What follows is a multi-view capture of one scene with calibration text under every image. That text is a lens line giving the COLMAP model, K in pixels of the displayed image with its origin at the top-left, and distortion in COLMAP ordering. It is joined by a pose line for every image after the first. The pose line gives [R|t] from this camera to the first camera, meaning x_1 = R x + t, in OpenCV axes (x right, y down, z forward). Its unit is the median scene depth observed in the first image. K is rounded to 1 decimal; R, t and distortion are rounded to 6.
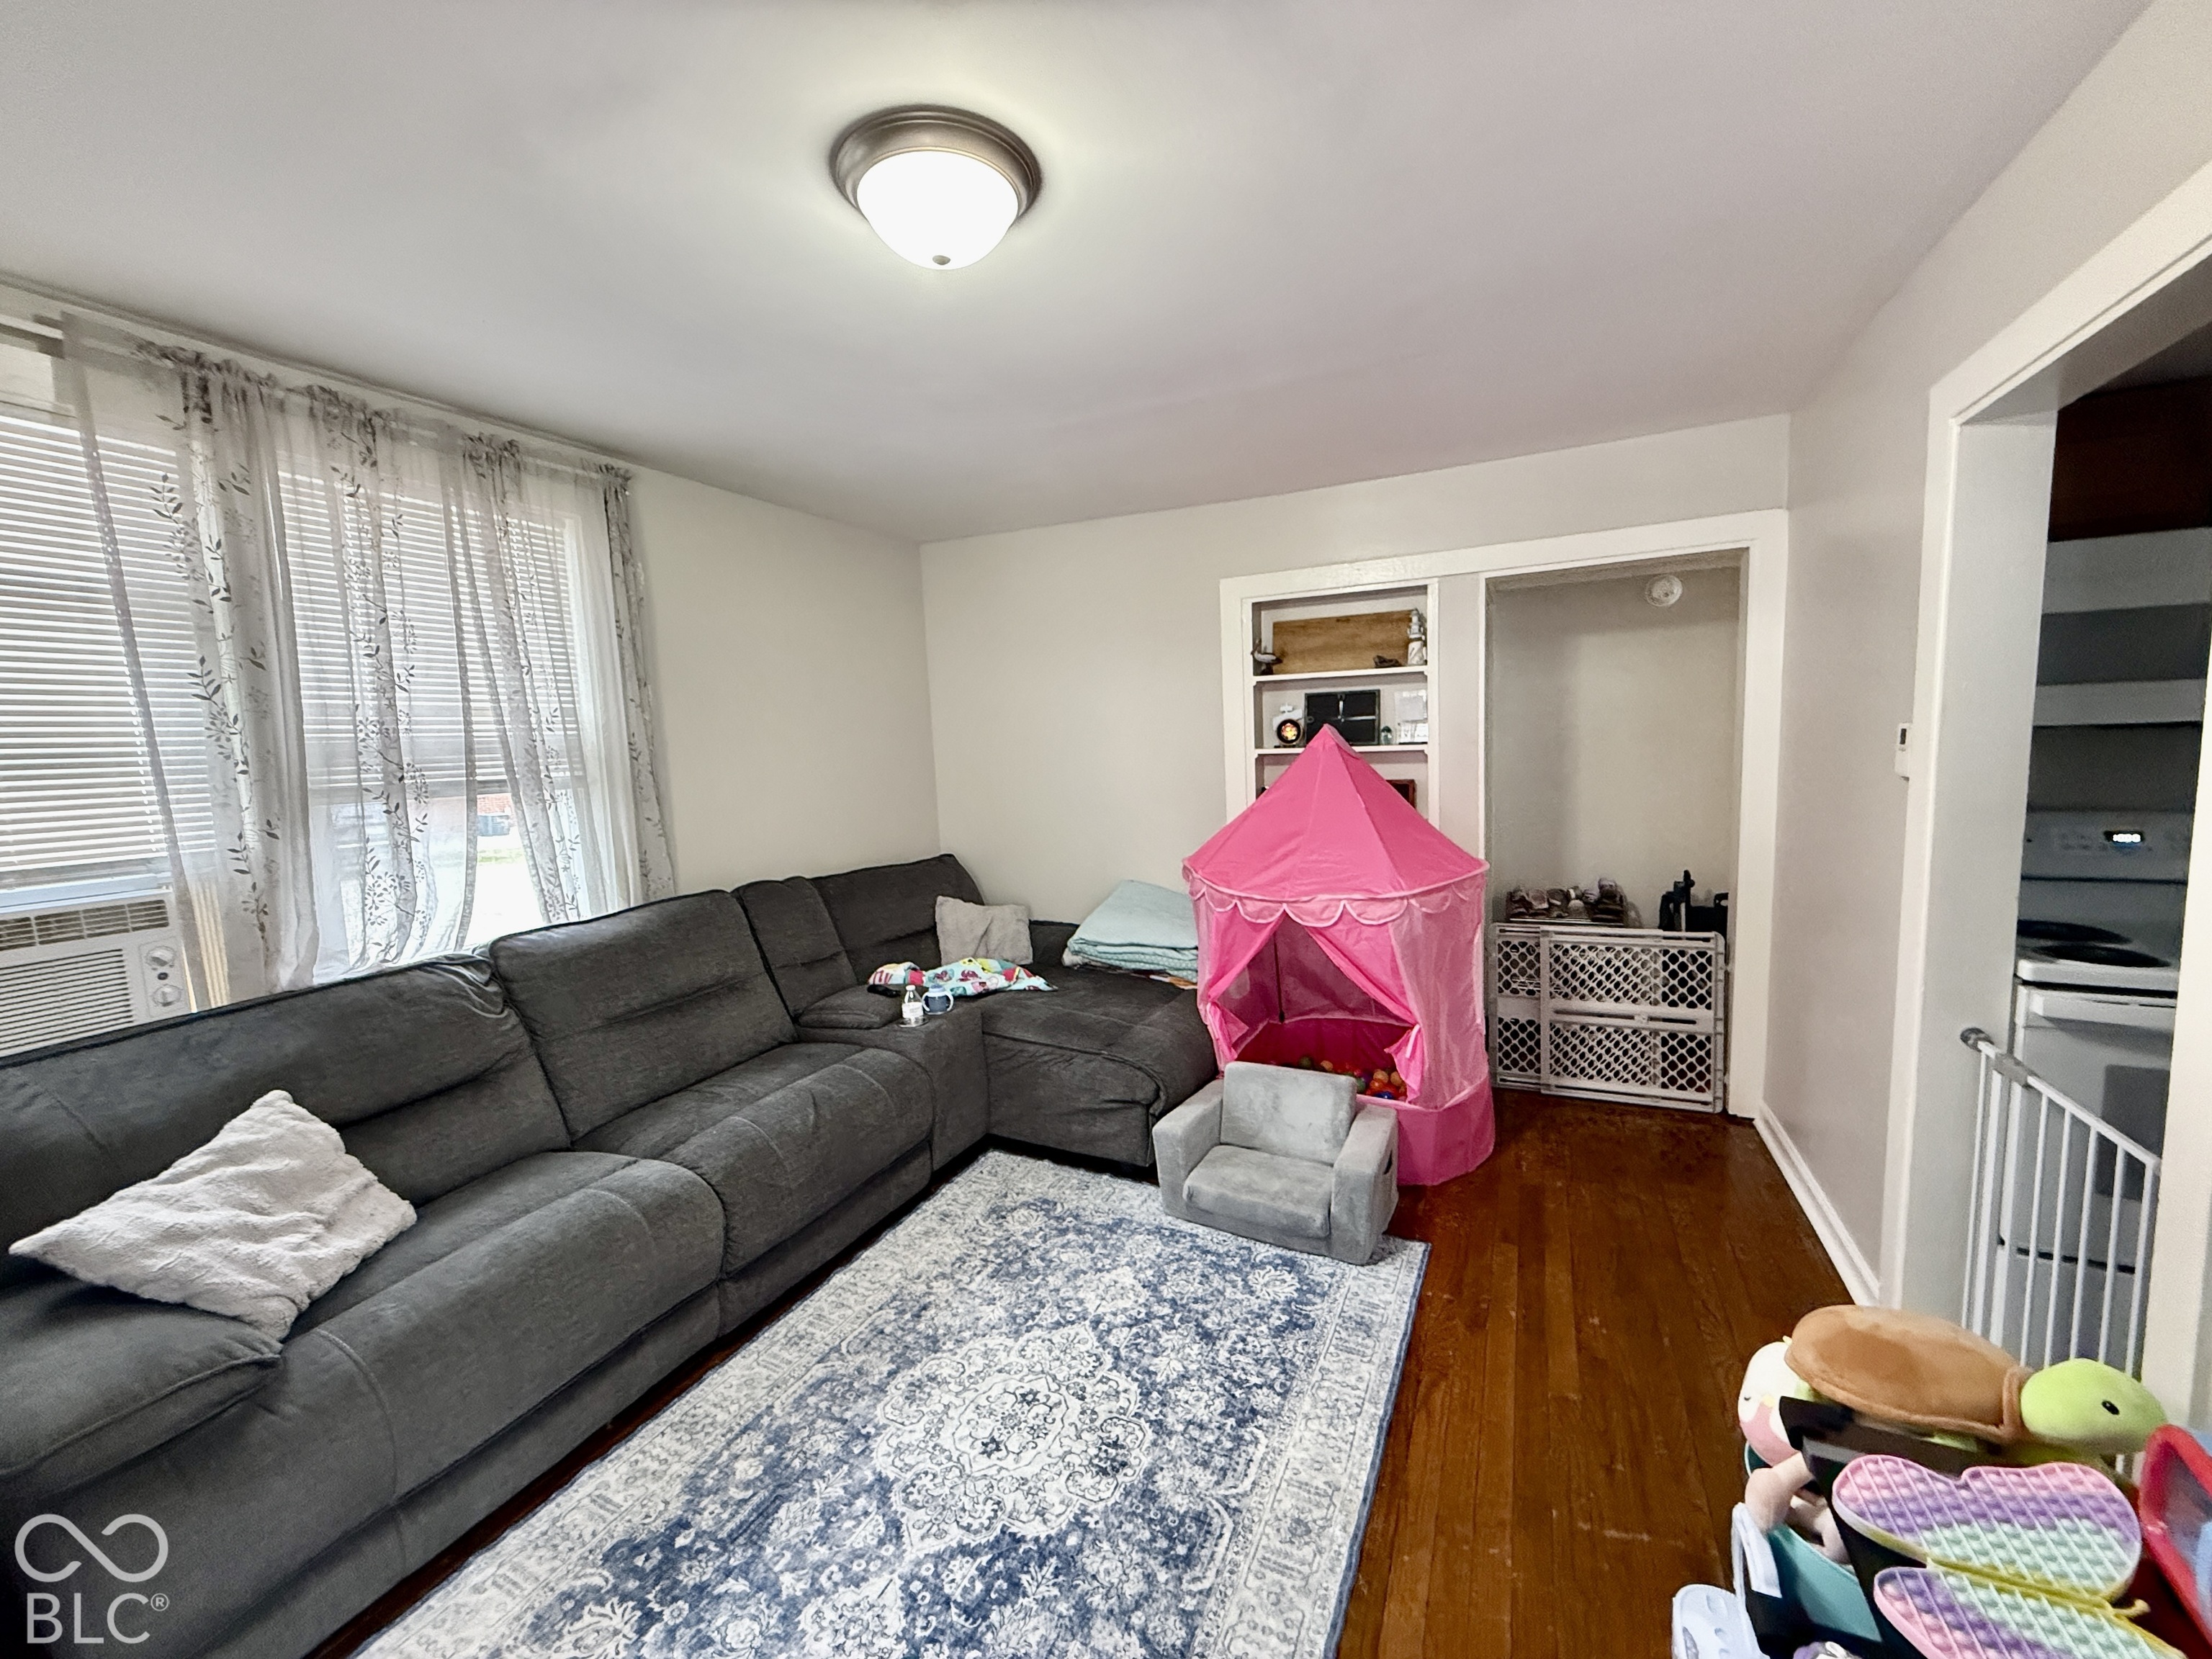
lens RADIAL K [[878.8, 0, 1099.6], [0, 878.8, 831.1], [0, 0, 1]] dist [-0.000772, 0.000255]
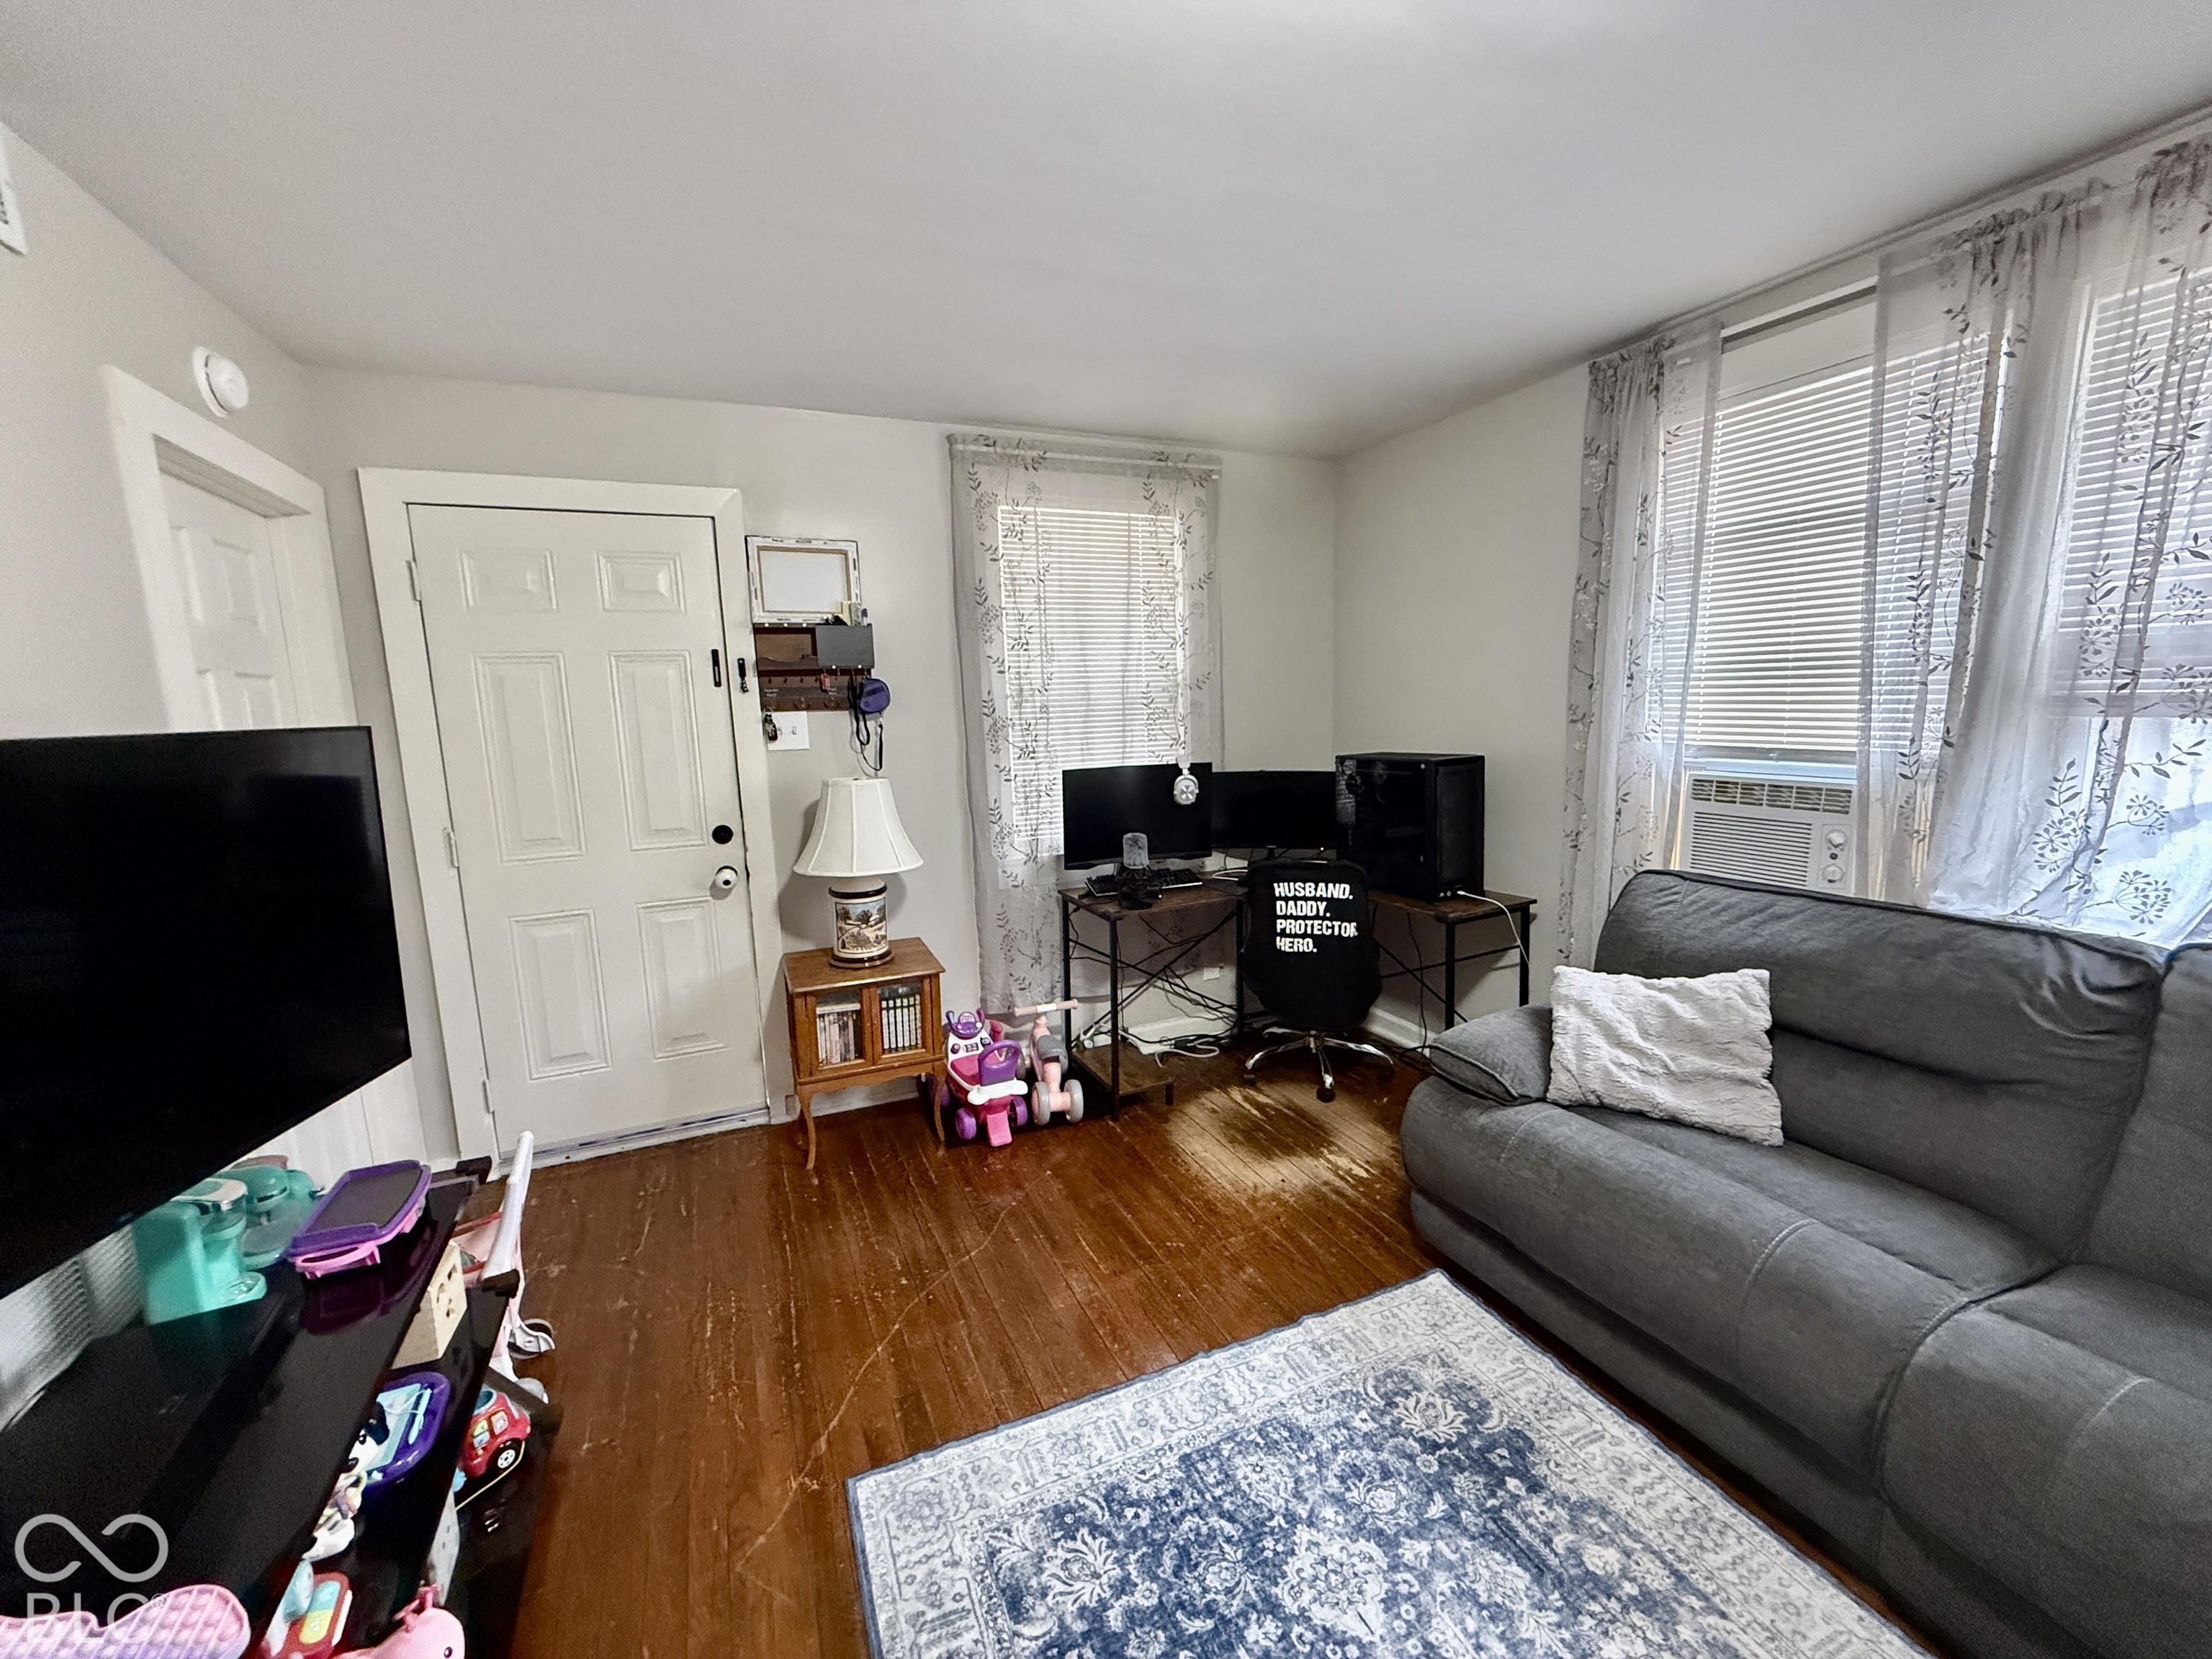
lens RADIAL K [[878.8, 0, 1099.6], [0, 878.8, 831.1], [0, 0, 1]] dist [-0.000772, 0.000255]
pose [[-0.645493, 0.168290, -0.744995, 0.440812], [-0.031352, 0.968762, 0.246002, -0.133634], [0.763122, 0.182150, -0.620053, 1.128692]]
